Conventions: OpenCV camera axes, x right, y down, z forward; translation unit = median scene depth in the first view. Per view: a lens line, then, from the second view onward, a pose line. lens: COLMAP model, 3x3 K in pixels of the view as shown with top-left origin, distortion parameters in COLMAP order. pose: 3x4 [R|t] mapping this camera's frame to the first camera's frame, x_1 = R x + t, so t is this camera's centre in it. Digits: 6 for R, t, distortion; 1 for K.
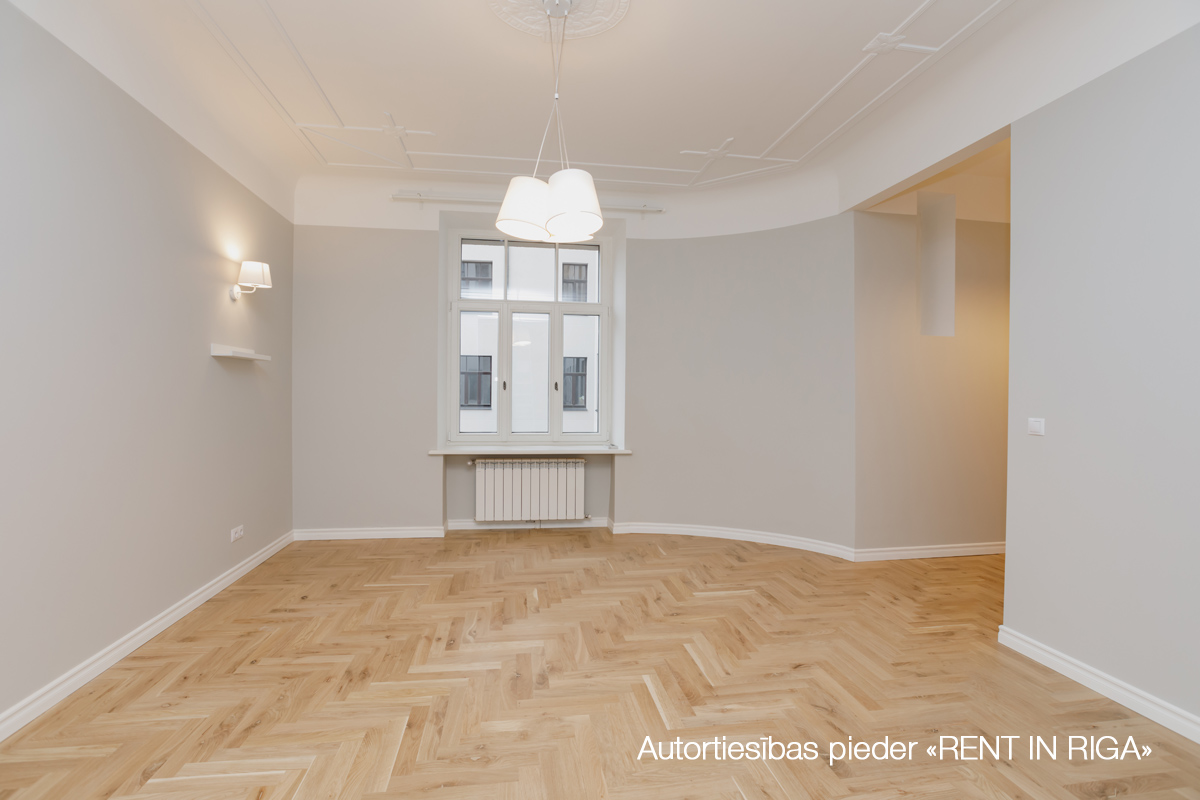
lens RADIAL K [[556.1, 0, 600.0], [0, 556.1, 400.0], [0, 0, 1]] dist [-0.058787, 0.020855]
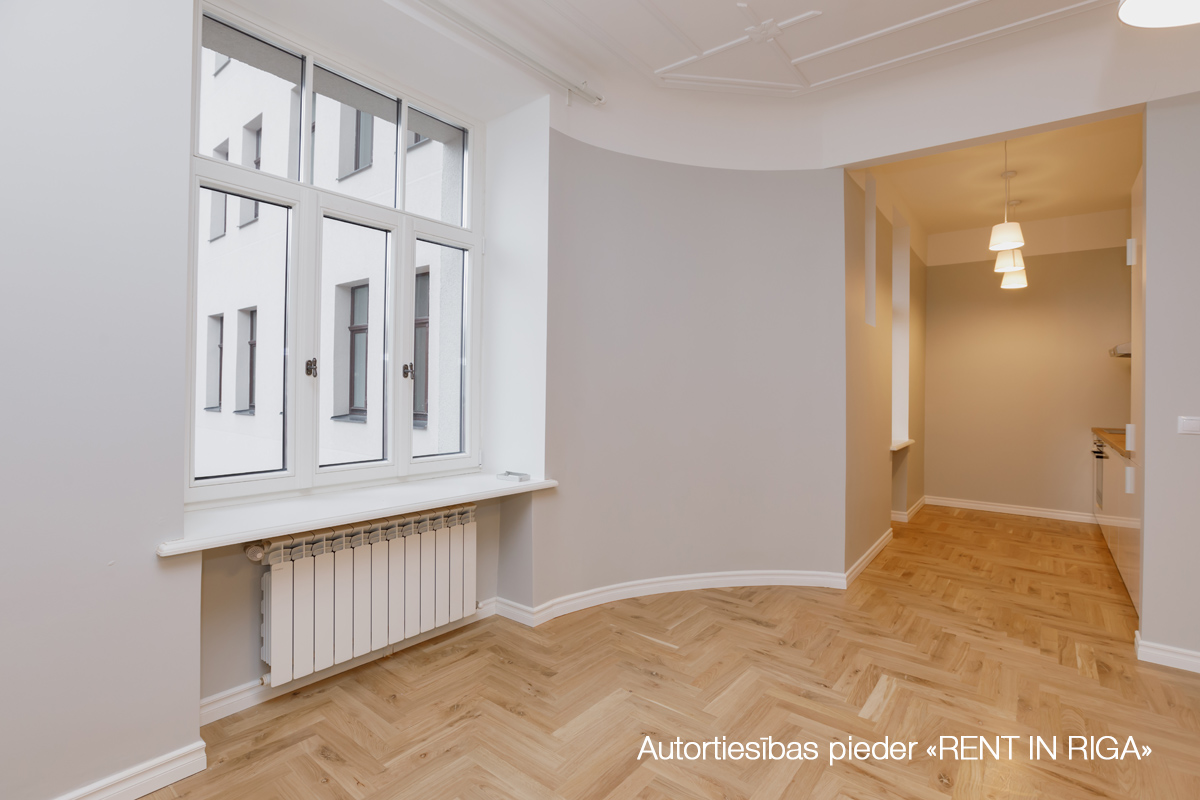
lens RADIAL K [[554.7, 0, 600.0], [0, 554.7, 400.0], [0, 0, 1]] dist [-0.052008, 0.020039]
pose [[0.741955, -0.011299, 0.670354, -0.438176], [0.001581, 0.999885, 0.015104, -0.009251], [-0.670448, -0.010146, 0.741887, 0.743197]]
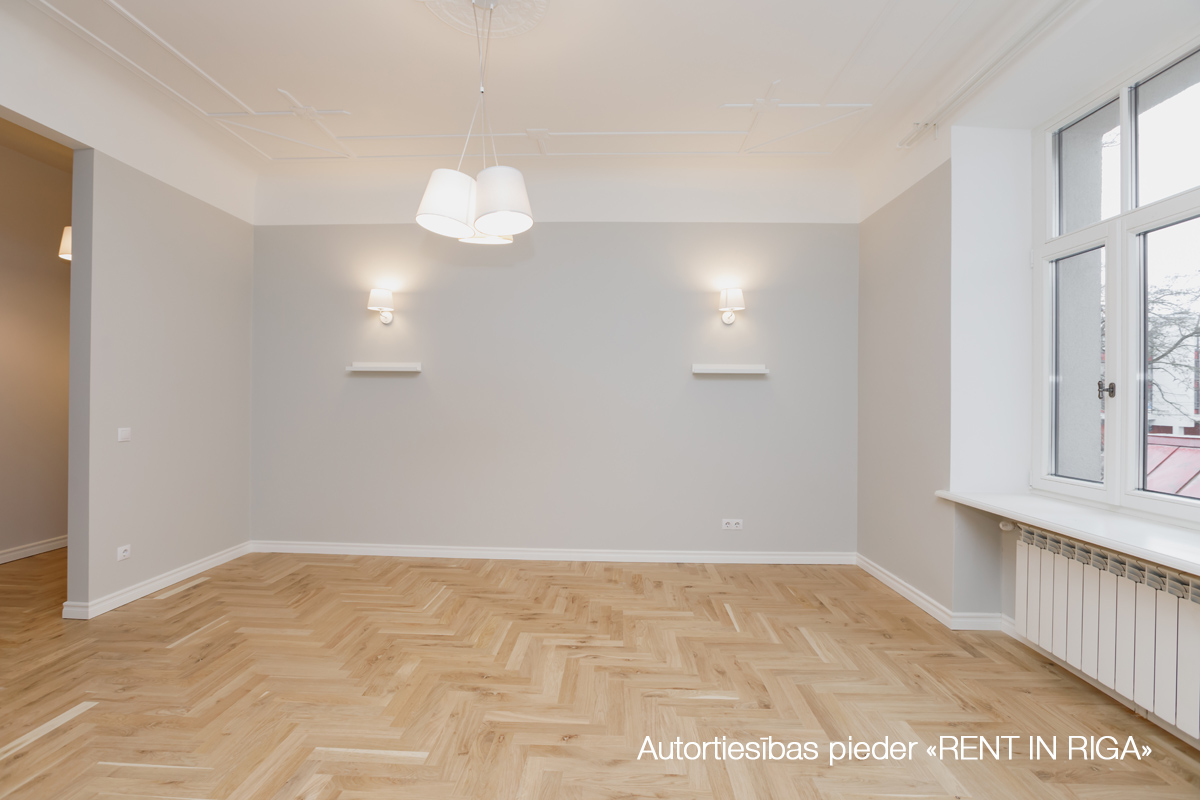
lens RADIAL K [[554.7, 0, 600.0], [0, 554.7, 400.0], [0, 0, 1]] dist [-0.052008, 0.020039]
pose [[-0.192917, -0.010756, -0.981156, 0.561944], [-0.021430, 0.999748, -0.006747, -0.007569], [0.980981, 0.019725, -0.193099, 0.962268]]
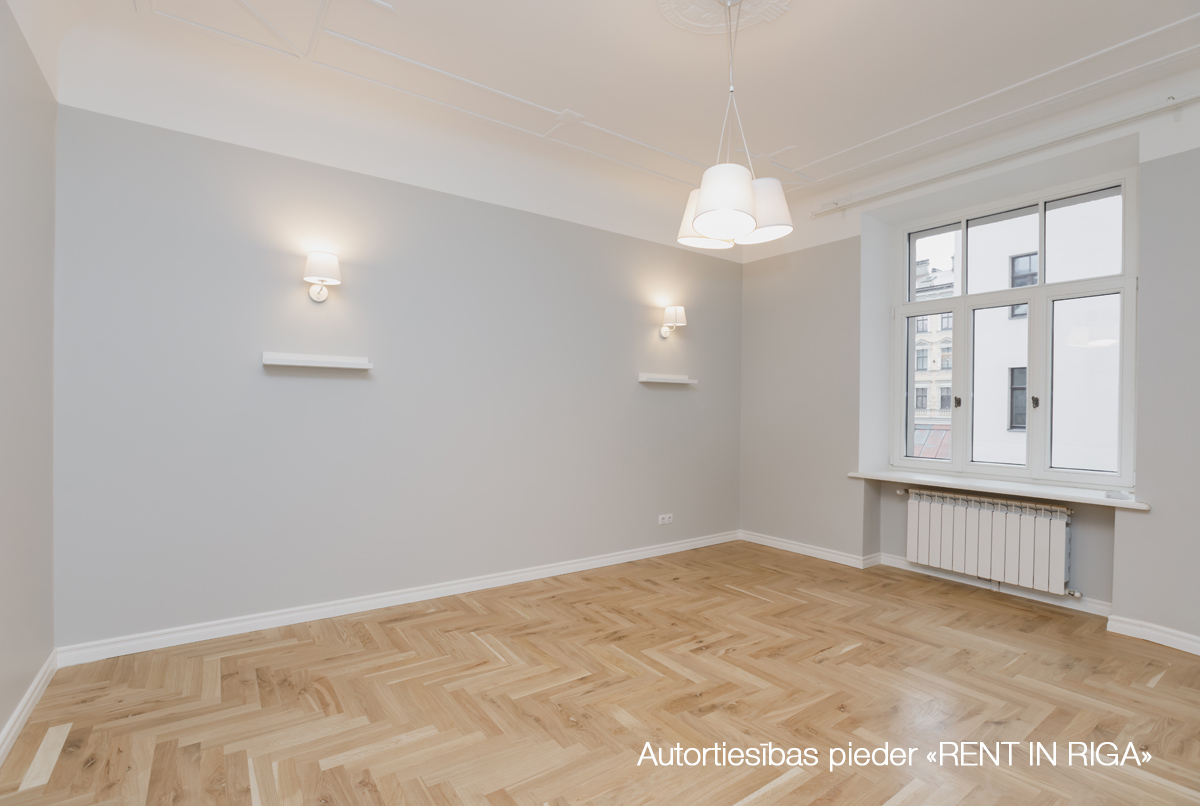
lens RADIAL K [[557.4, 0, 597.8], [0, 557.4, 410.4], [0, 0, 1]] dist [-0.051459, 0.016699]
pose [[0.443825, -0.000645, -0.896113, 0.451727], [-0.015650, 0.999842, -0.008471, 0.001455], [0.895977, 0.017784, 0.443745, 0.269241]]
